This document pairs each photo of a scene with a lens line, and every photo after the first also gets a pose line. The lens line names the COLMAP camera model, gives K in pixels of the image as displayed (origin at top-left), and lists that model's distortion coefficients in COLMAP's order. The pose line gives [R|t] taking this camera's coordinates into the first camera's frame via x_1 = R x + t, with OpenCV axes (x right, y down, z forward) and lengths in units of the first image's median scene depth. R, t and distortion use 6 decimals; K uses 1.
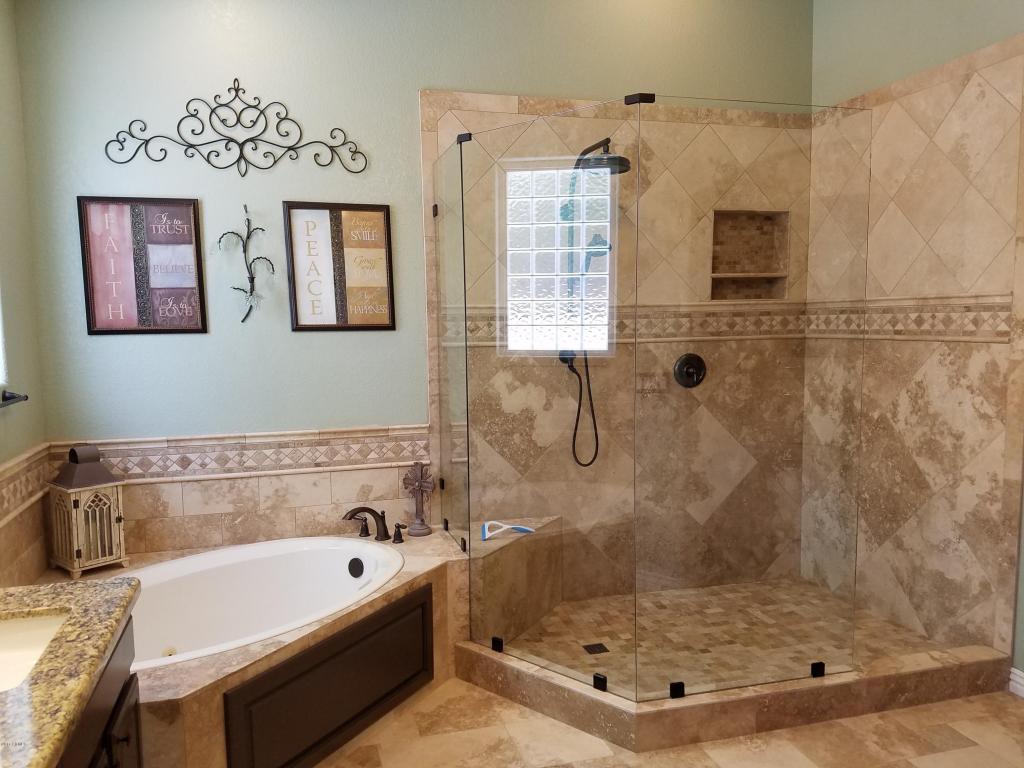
lens RADIAL K [[768.0, 0, 509.3], [0, 768.0, 403.0], [0, 0, 1]] dist [0.035256, -0.096529]
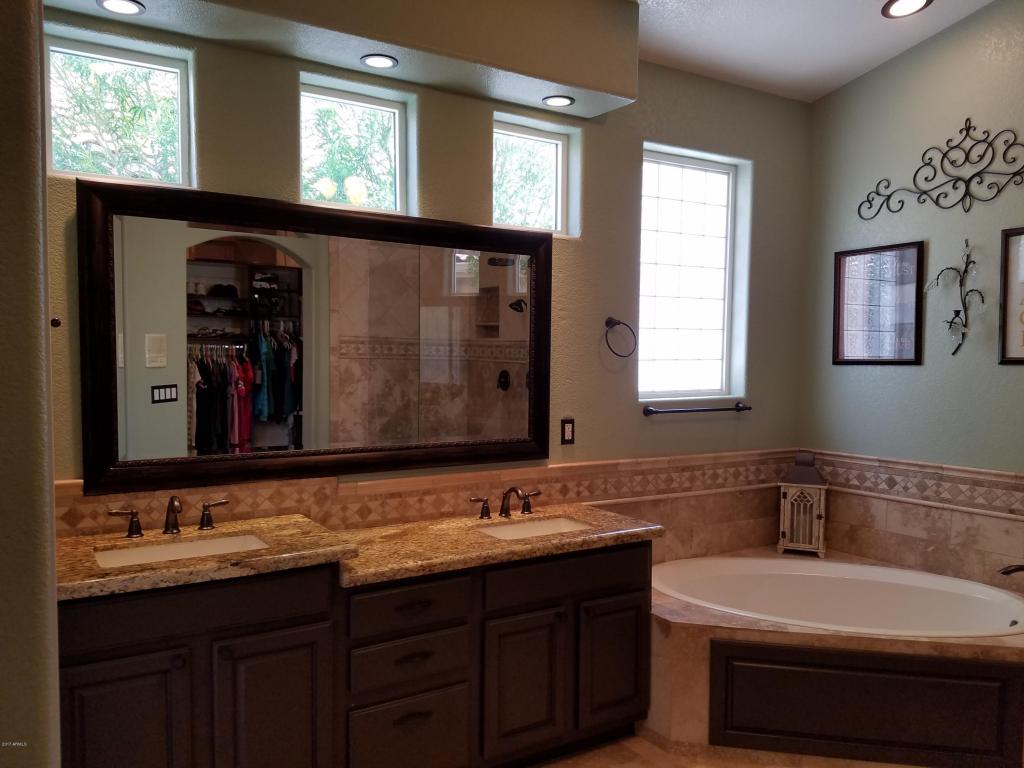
lens RADIAL K [[768.0, 0, 509.3], [0, 768.0, 403.0], [0, 0, 1]] dist [0.035256, -0.096529]
pose [[0.259446, 0.066889, -0.963438, 0.486075], [-0.105144, 0.993625, 0.040670, -0.022953], [0.960017, 0.090748, 0.264825, 0.180402]]
